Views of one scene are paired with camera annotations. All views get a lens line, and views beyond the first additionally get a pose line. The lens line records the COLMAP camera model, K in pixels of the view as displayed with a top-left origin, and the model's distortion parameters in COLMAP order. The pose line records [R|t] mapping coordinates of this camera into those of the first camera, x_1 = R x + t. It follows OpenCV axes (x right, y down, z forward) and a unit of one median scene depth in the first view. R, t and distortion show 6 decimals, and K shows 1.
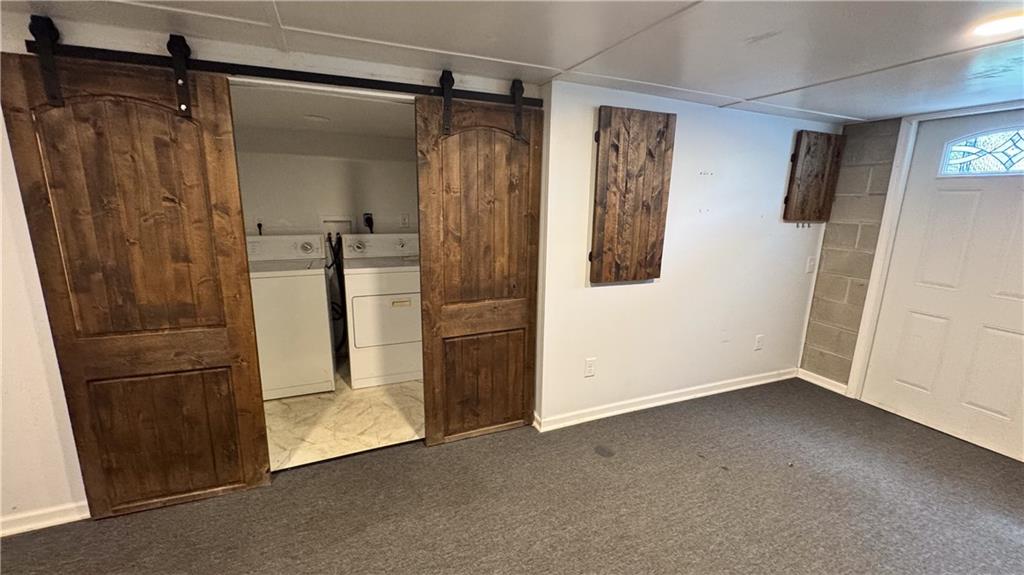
lens RADIAL K [[408.5, 0, 512.2], [0, 408.5, 285.0], [0, 0, 1]] dist [-0.000390, 0.000029]
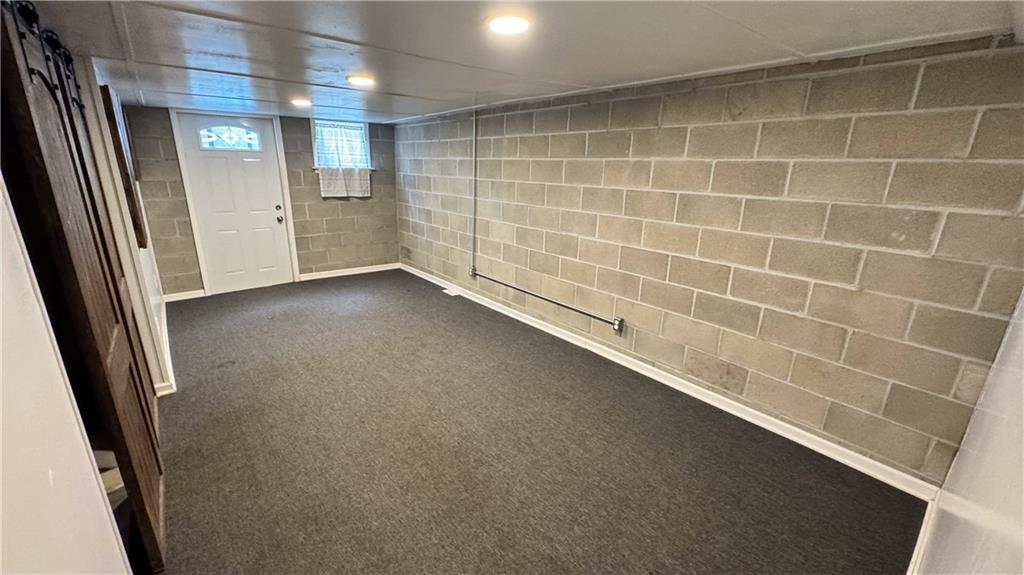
lens RADIAL K [[408.5, 0, 510.5], [0, 408.5, 287.4], [0, 0, 1]] dist [-0.000390, 0.000029]
pose [[-0.286471, -0.301569, 0.909390, -0.951004], [0.175260, 0.916661, 0.359189, -0.112885], [-0.941923, 0.262277, -0.209744, 0.275321]]
